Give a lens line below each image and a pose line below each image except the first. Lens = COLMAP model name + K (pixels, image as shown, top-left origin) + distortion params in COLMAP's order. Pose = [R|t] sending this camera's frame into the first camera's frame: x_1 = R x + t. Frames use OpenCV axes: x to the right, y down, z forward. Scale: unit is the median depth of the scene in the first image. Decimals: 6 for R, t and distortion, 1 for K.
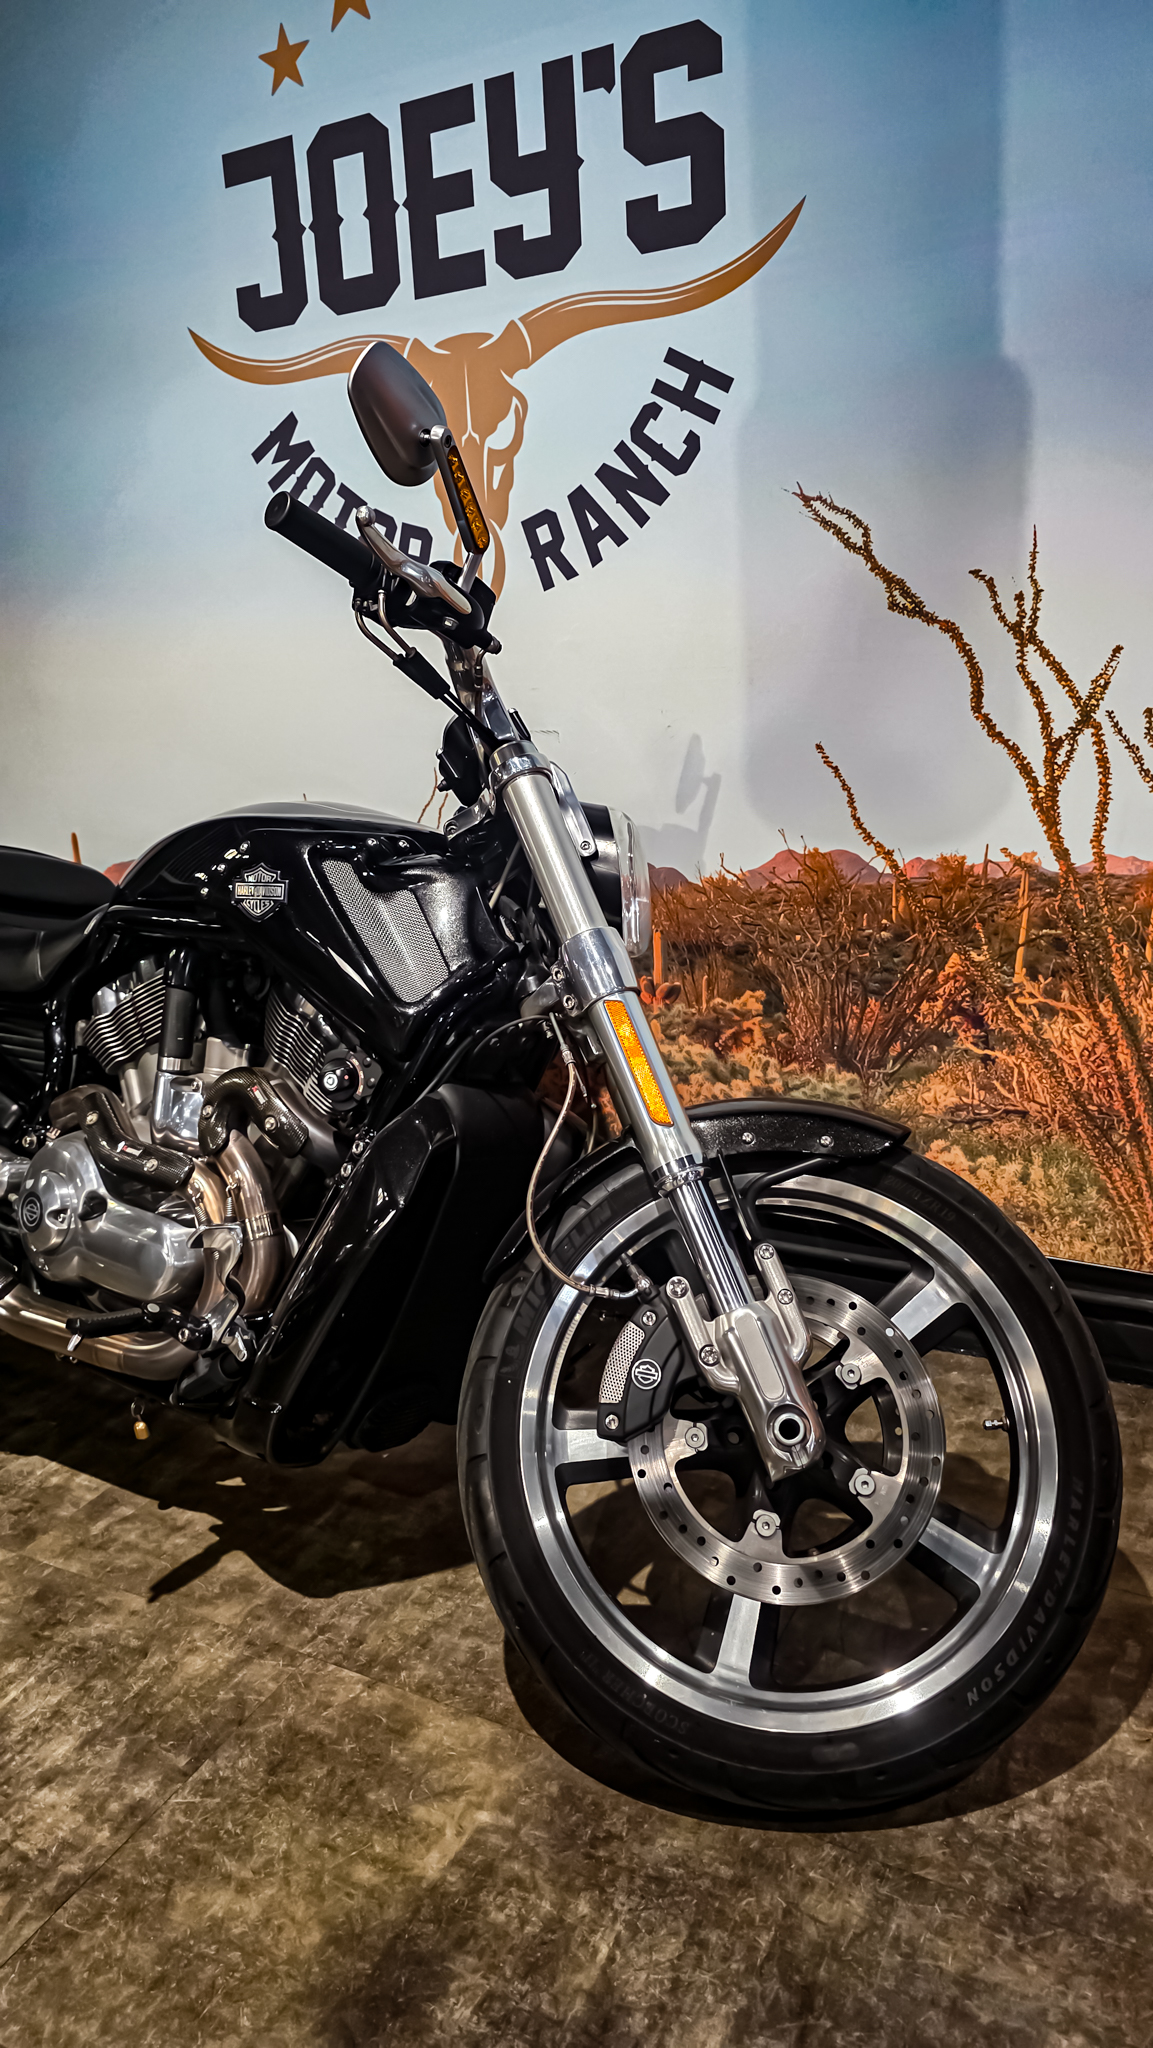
lens RADIAL K [[1385.9, 0, 567.6], [0, 1385.9, 1010.0], [0, 0, 1]] dist [0.050377, -0.054995]
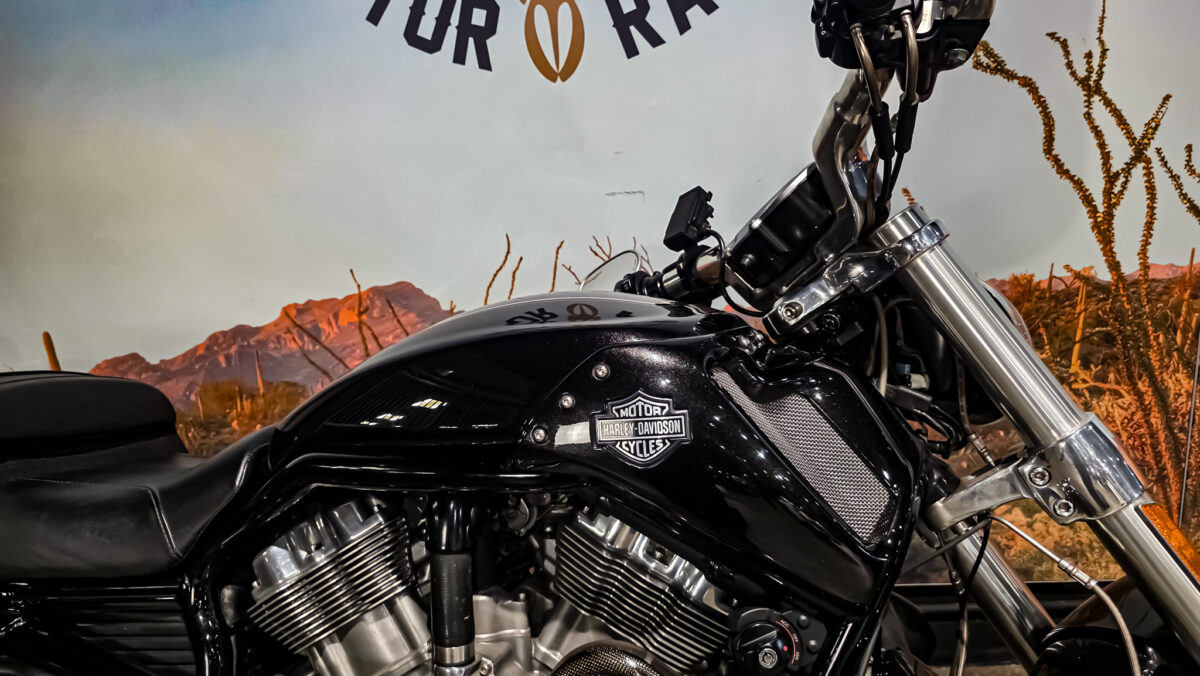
lens RADIAL K [[812.1, 0, 603.1], [0, 812.1, 337.6], [0, 0, 1]] dist [0.050377, -0.054995]
pose [[0.906659, -0.130893, 0.401045, -0.333461], [0.134578, 0.990719, 0.019106, -0.117933], [-0.399824, 0.036649, 0.915859, 0.495785]]
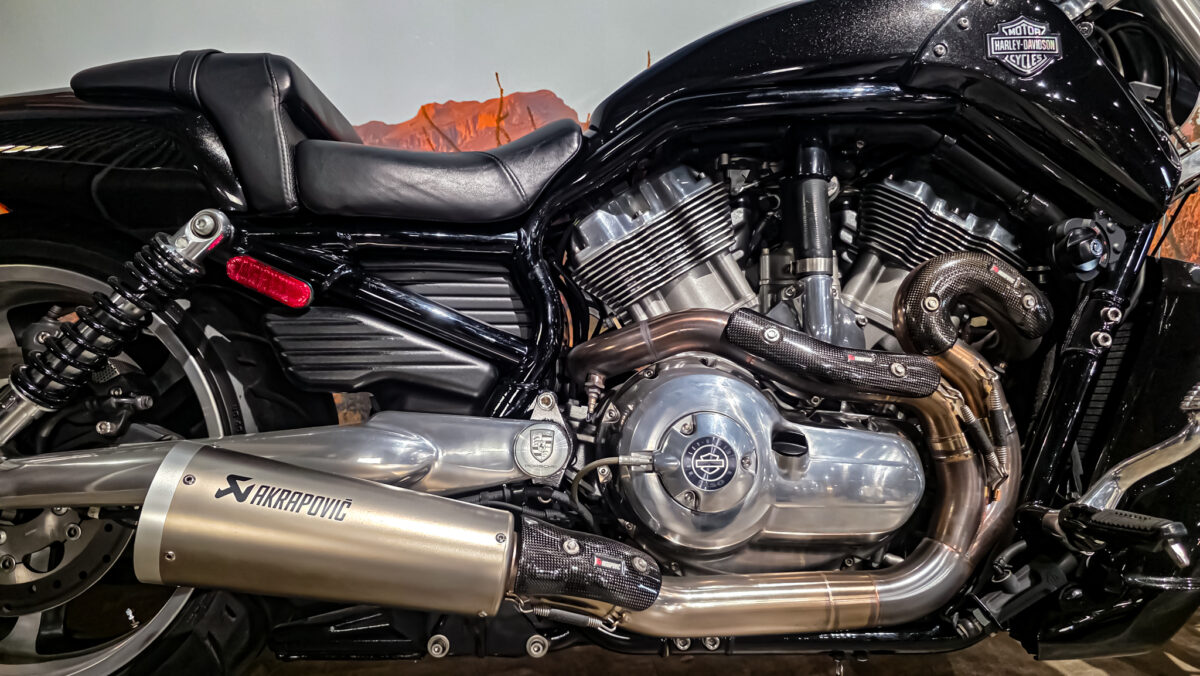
lens RADIAL K [[812.1, 0, 597.5], [0, 812.1, 349.4], [0, 0, 1]] dist [0.050377, -0.054995]
pose [[0.785214, -0.084458, 0.613437, -0.646302], [0.107058, 0.994253, -0.000149, 0.068278], [-0.609899, 0.065790, 0.789743, 0.617299]]
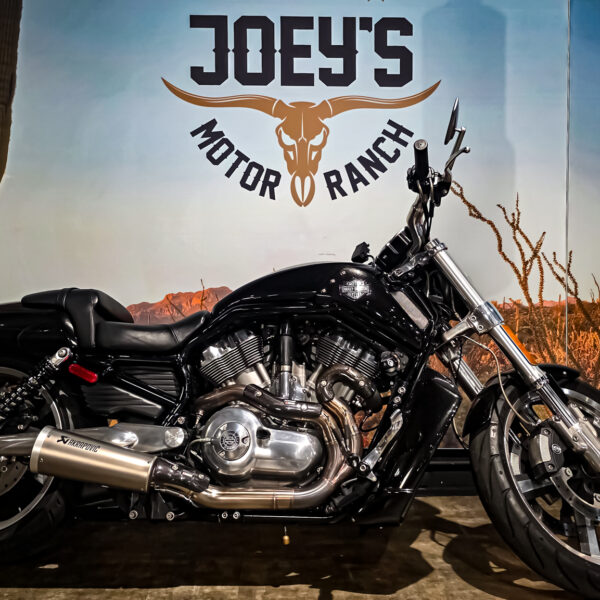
lens RADIAL K [[709.8, 0, 302.0], [0, 709.8, 304.3], [0, 0, 1]] dist [0.049854, 0.000000]
pose [[0.860512, 0.037765, 0.508028, -0.775391], [0.083196, 0.973442, -0.213282, 0.167796], [-0.502590, 0.225798, 0.834517, -0.006338]]
